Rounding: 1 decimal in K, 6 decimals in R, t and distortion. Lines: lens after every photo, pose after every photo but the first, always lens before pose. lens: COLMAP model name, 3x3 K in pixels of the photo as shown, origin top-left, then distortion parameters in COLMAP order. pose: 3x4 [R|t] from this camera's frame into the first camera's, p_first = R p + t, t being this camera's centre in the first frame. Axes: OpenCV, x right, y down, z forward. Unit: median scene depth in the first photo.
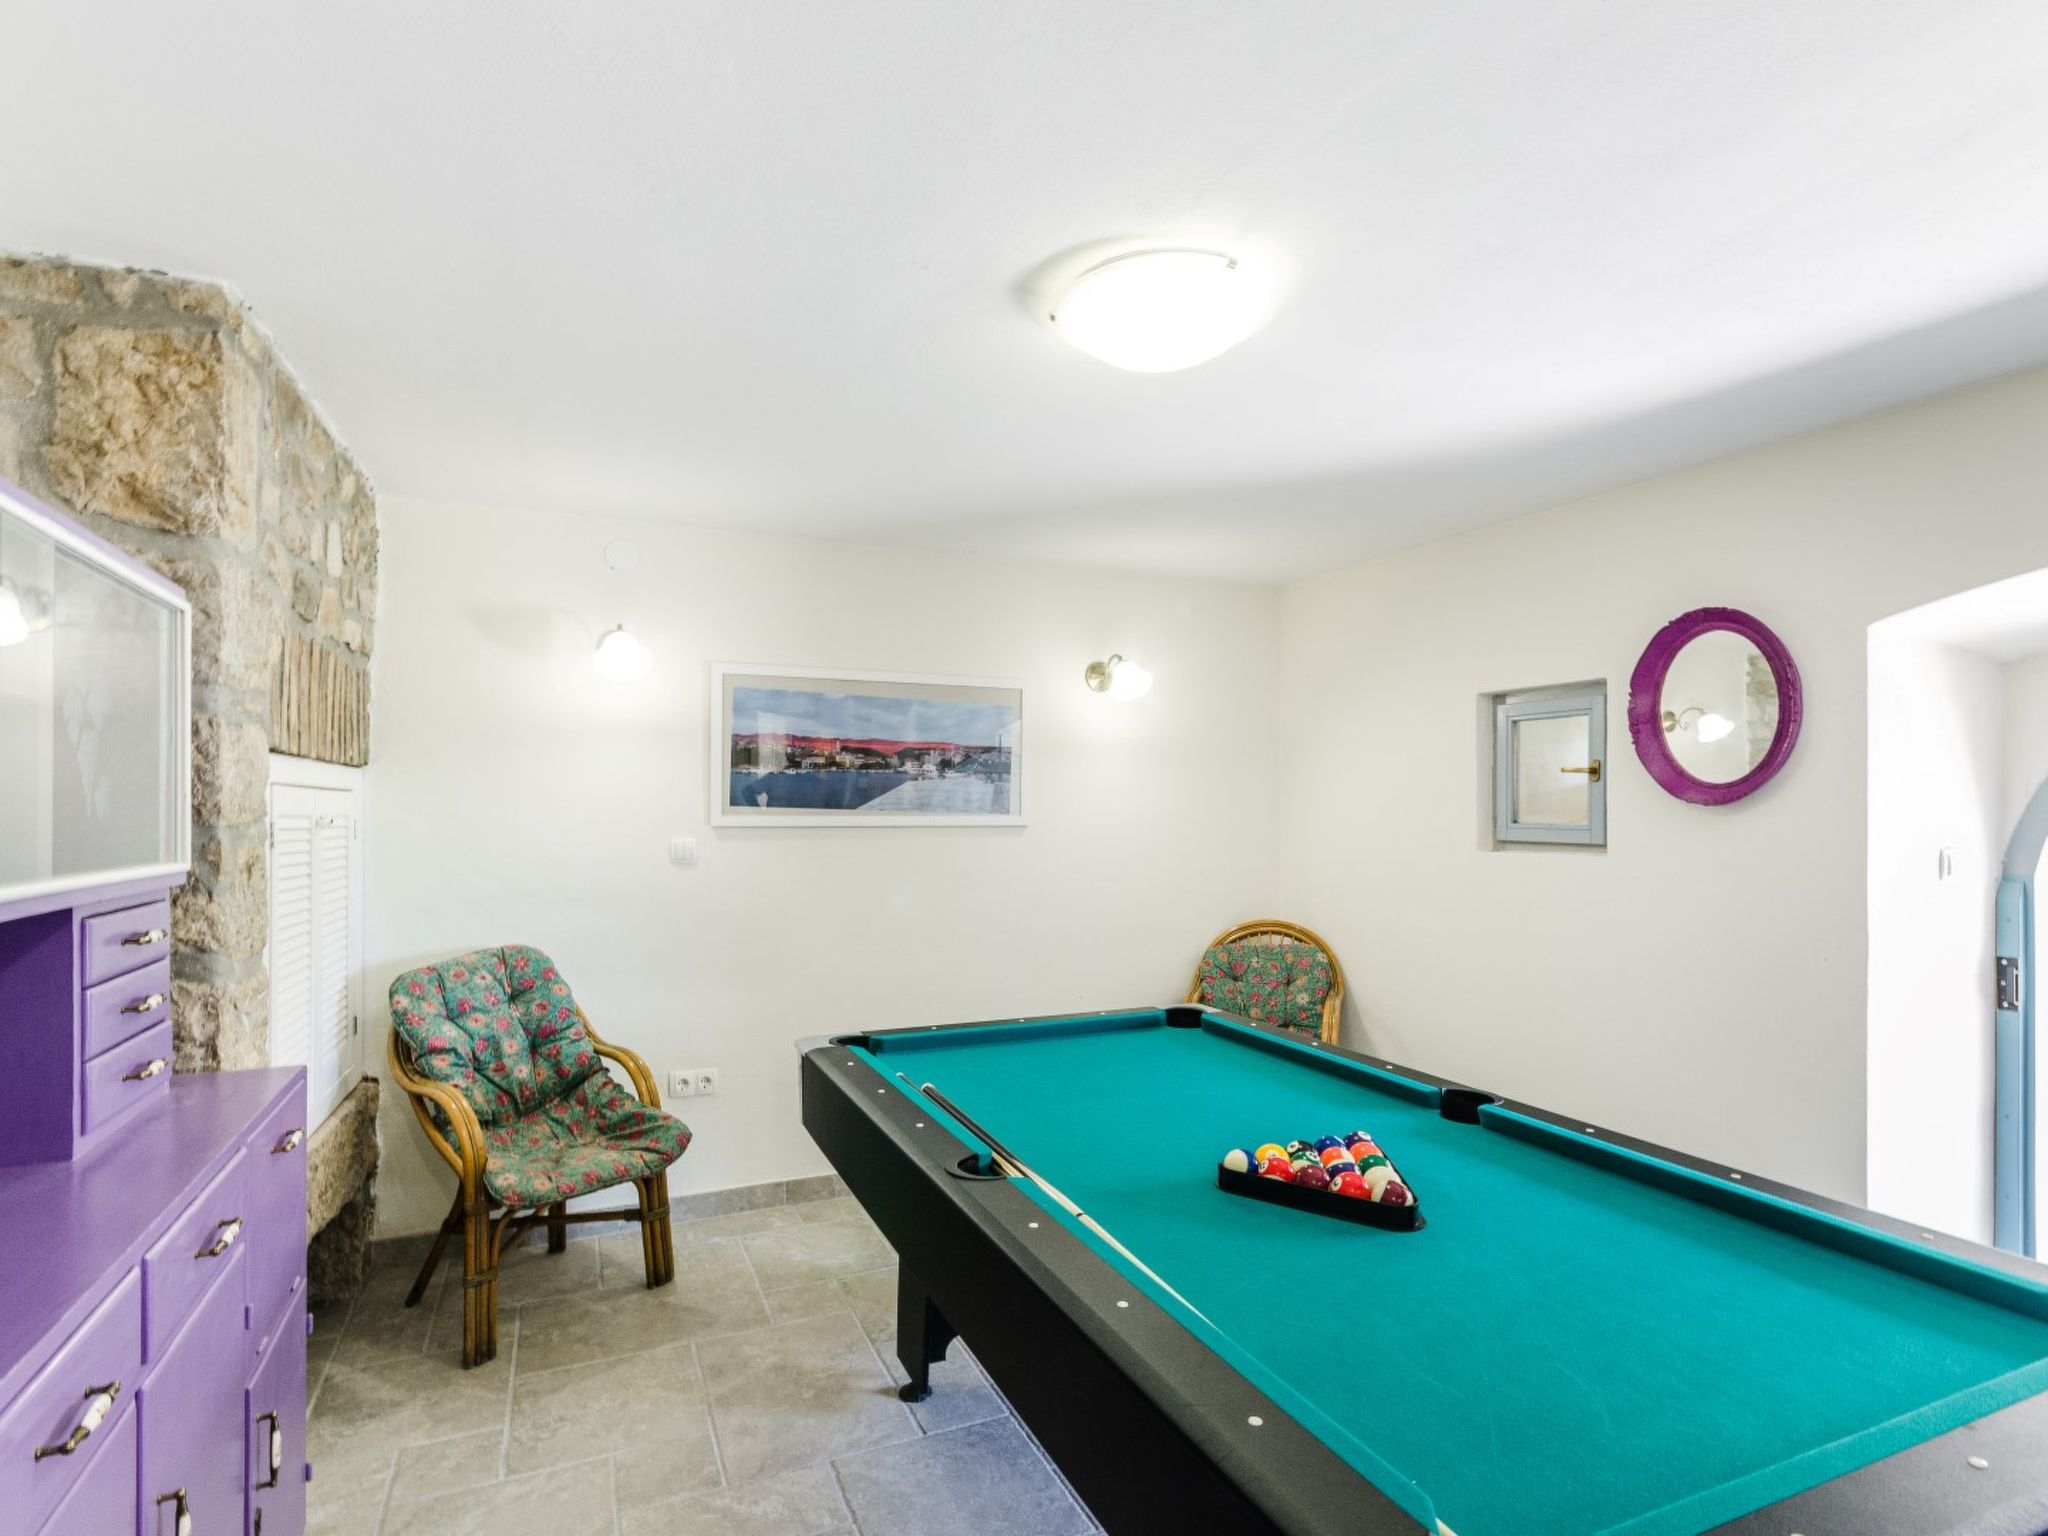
lens RADIAL K [[1039.6, 0, 1028.5], [0, 1039.6, 777.9], [0, 0, 1]] dist [0.001392, -0.000071]
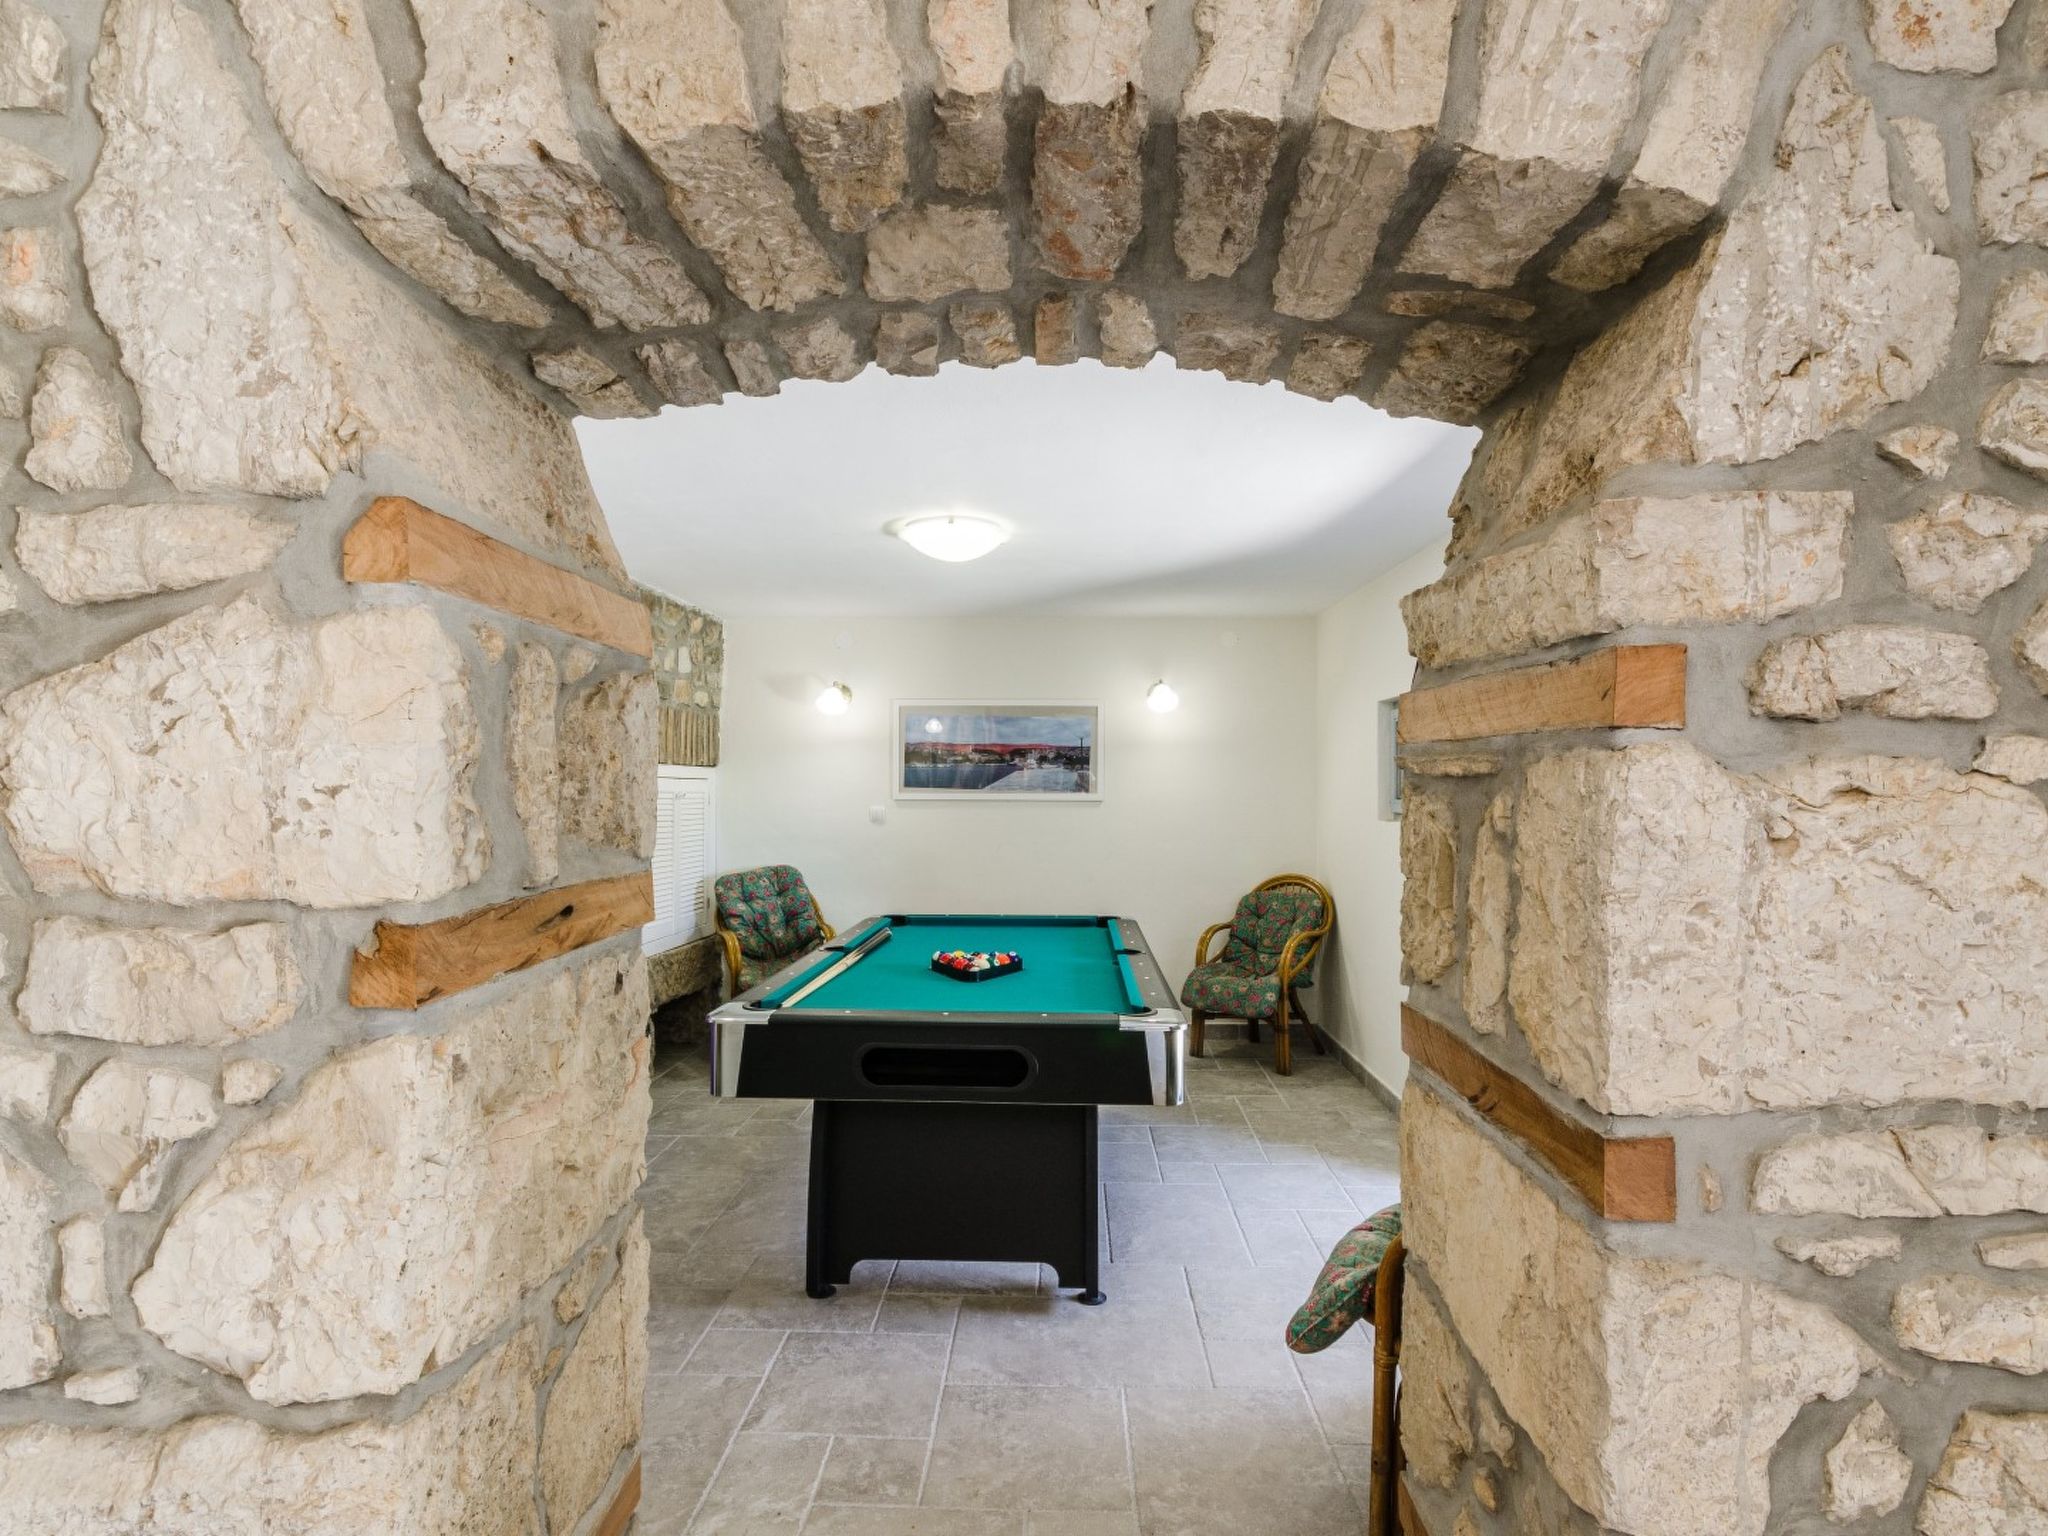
lens RADIAL K [[1033.3, 0, 1016.9], [0, 1033.3, 734.3], [0, 0, 1]] dist [0.002922, -0.000624]
pose [[0.892631, -0.025673, -0.450057, 0.666152], [0.014100, 0.999479, -0.029047, -0.007084], [0.450568, 0.019582, 0.892528, -0.408397]]
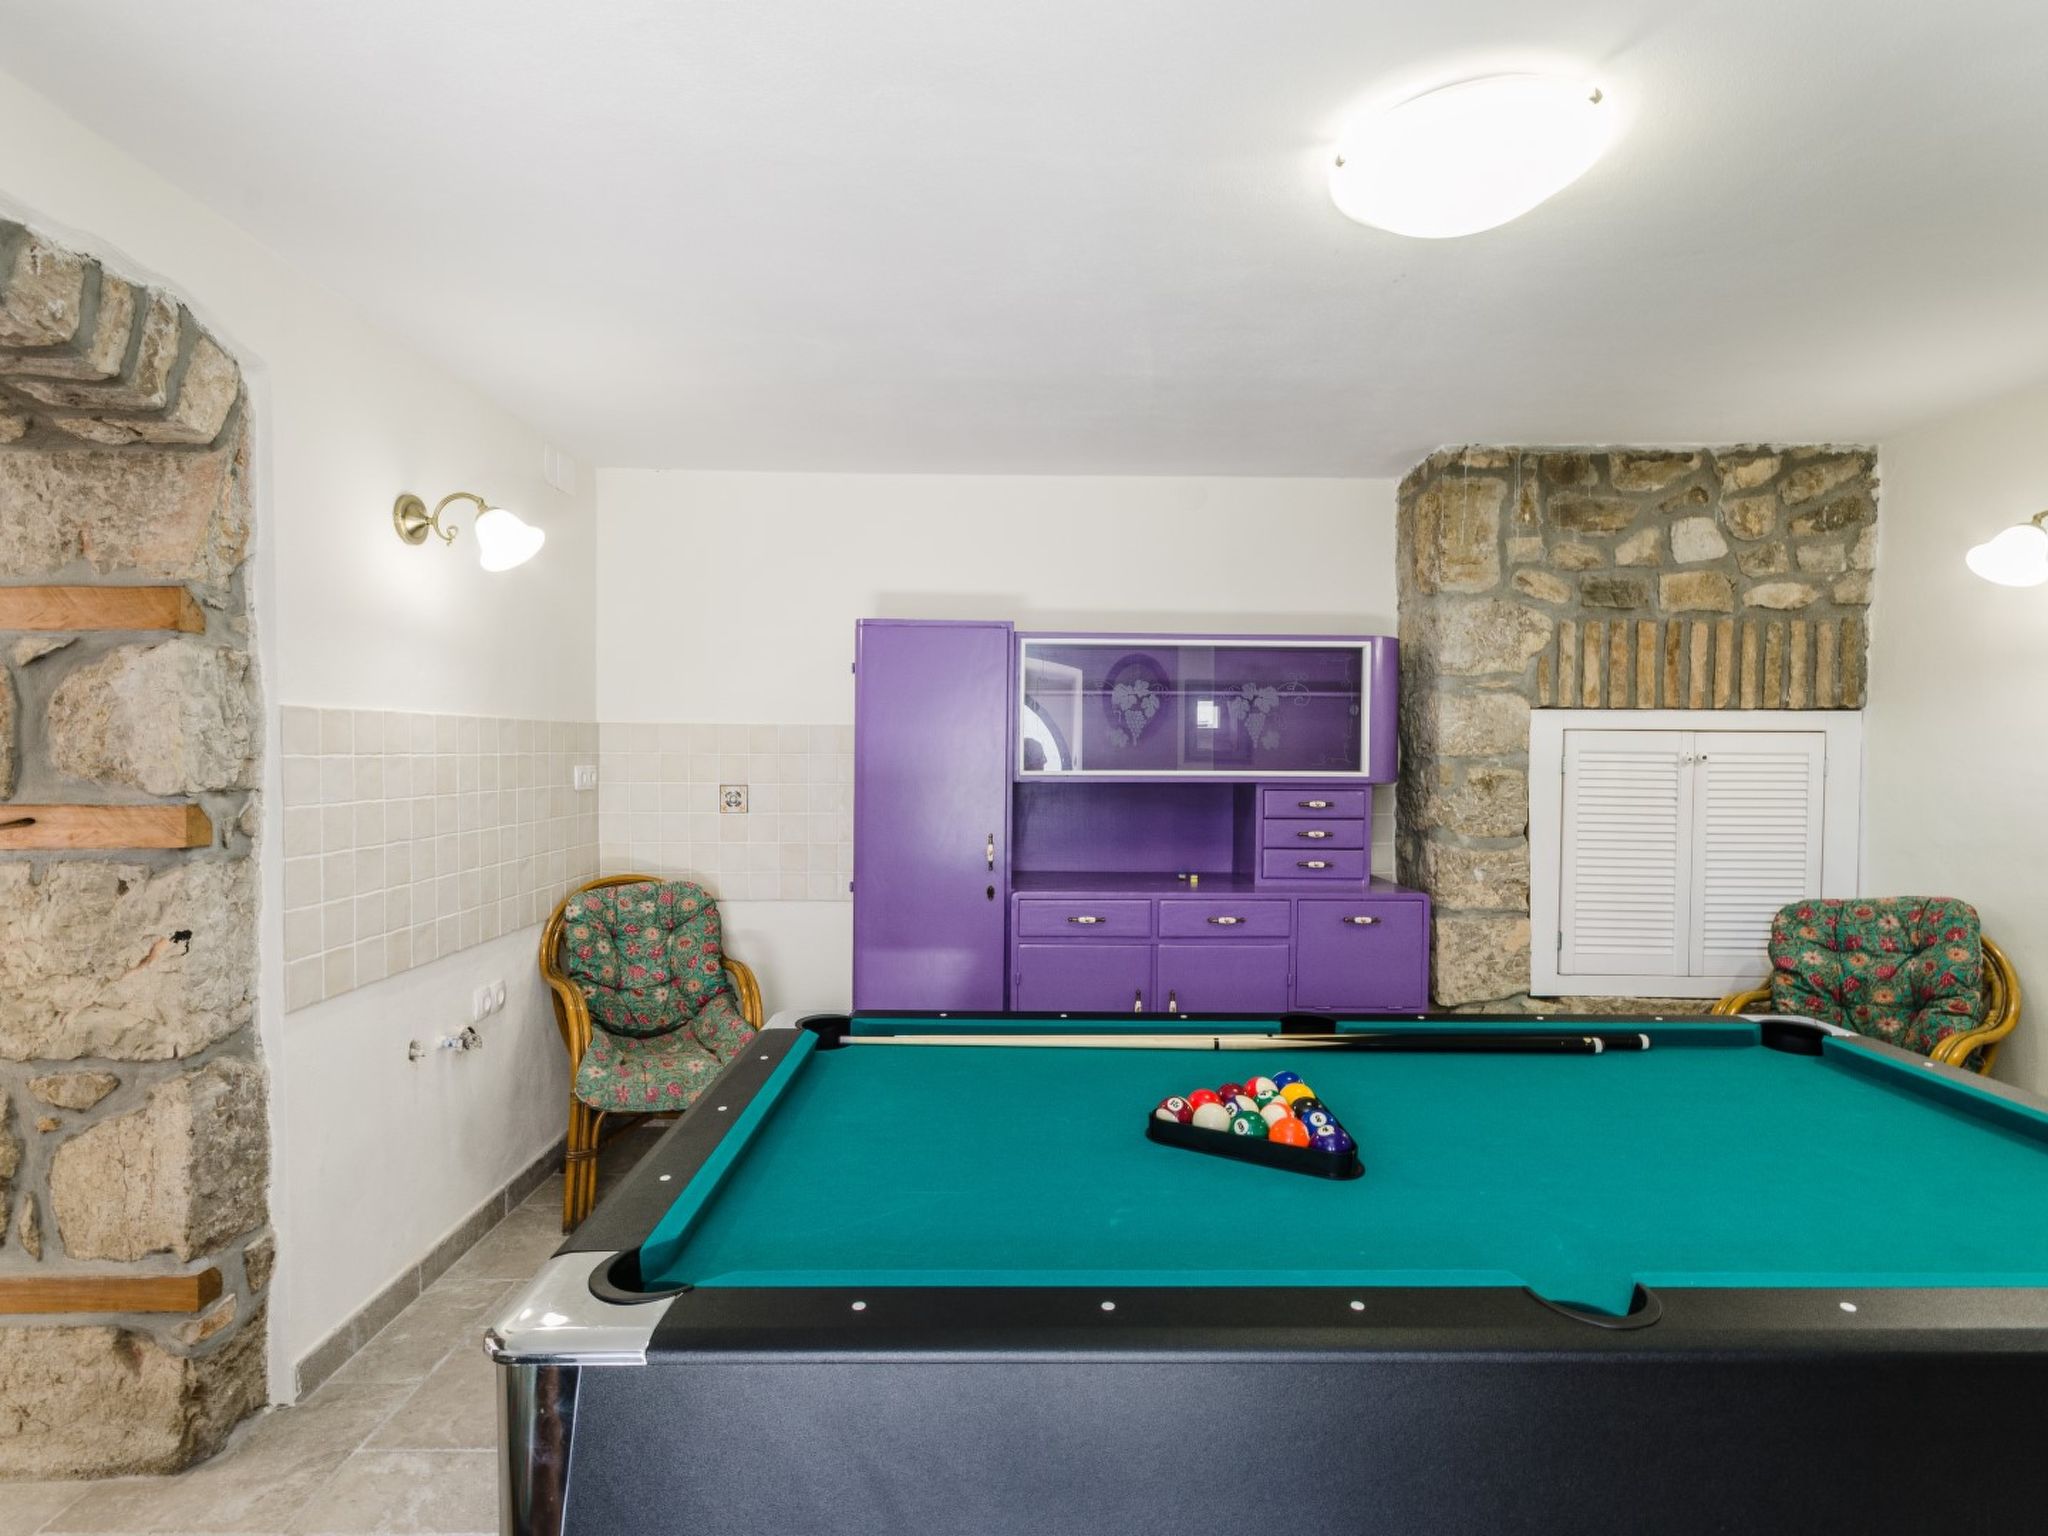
lens RADIAL K [[979.2, 0, 1024.0], [0, 979.2, 768.0], [0, 0, 1]] dist [0.000758, -0.000069]
pose [[-0.402289, 0.010165, -0.915456, 0.606653], [0.017165, 0.999846, 0.003559, 0.029934], [0.915352, -0.014282, -0.402402, 0.603832]]
